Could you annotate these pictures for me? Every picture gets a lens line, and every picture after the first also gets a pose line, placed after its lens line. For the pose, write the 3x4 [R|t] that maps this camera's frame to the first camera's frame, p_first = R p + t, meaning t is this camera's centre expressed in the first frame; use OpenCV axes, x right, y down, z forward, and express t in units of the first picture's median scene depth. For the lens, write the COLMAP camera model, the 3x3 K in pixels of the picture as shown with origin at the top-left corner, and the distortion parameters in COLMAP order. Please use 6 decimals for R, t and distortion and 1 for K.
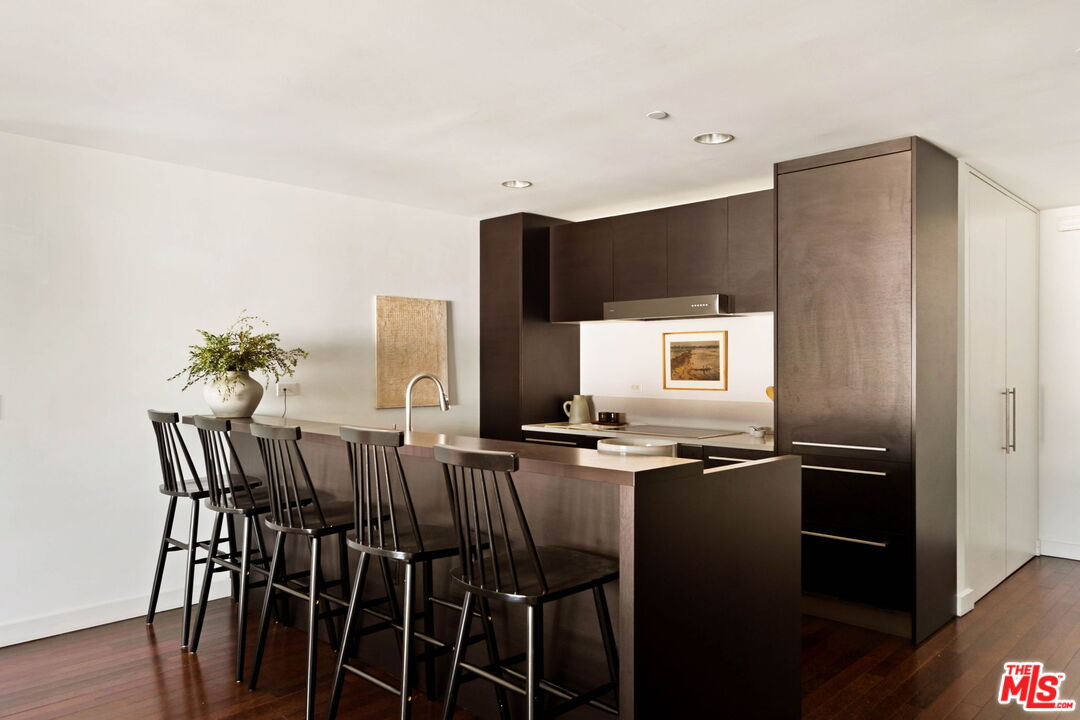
lens RADIAL K [[774.4, 0, 540.0], [0, 774.4, 360.0], [0, 0, 1]] dist [0.006281, 0.001903]
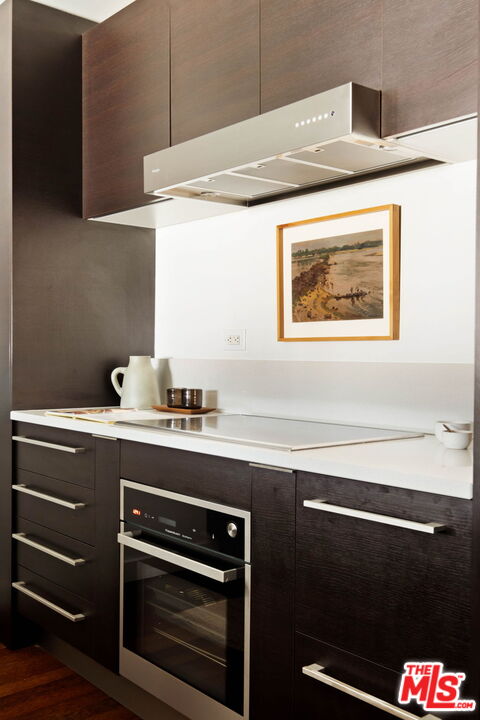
lens RADIAL K [[751.4, 0, 240.0], [0, 751.4, 360.0], [0, 0, 1]] dist [0.002216, 0.012772]
pose [[0.995348, 0.009649, -0.095858, 0.184963], [-0.008355, 0.999869, 0.013898, 0.044158], [0.095979, -0.013033, 0.995298, 0.537228]]
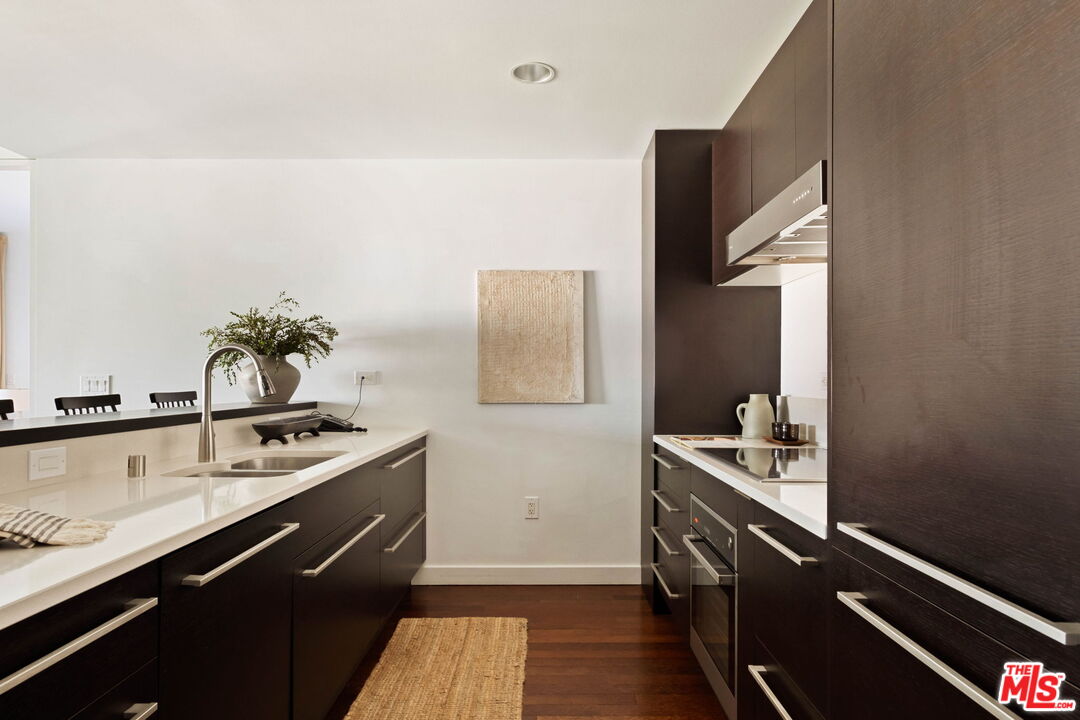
lens RADIAL K [[625.8, 0, 541.4], [0, 625.8, 371.8], [0, 0, 1]] dist [-0.001916, 0.000712]
pose [[0.699214, -0.007575, -0.714873, 0.323597], [0.002246, 0.999962, -0.008399, 0.033794], [0.714909, 0.004267, 0.699204, 0.557134]]
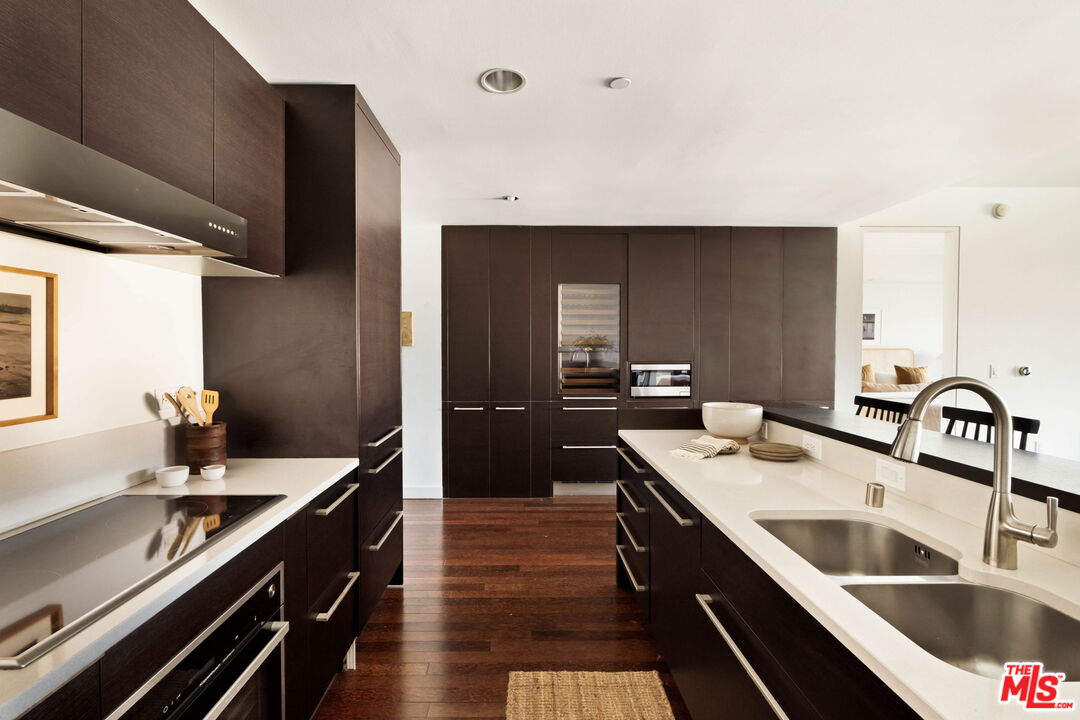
lens RADIAL K [[477.8, 0, 538.7], [0, 477.8, 349.8], [0, 0, 1]] dist [-0.001020, 0.000020]
pose [[-0.722288, -0.006914, 0.691558, -0.122750], [-0.002073, 0.999967, 0.007832, 0.000326], [-0.691589, 0.004224, -0.722278, 0.962475]]
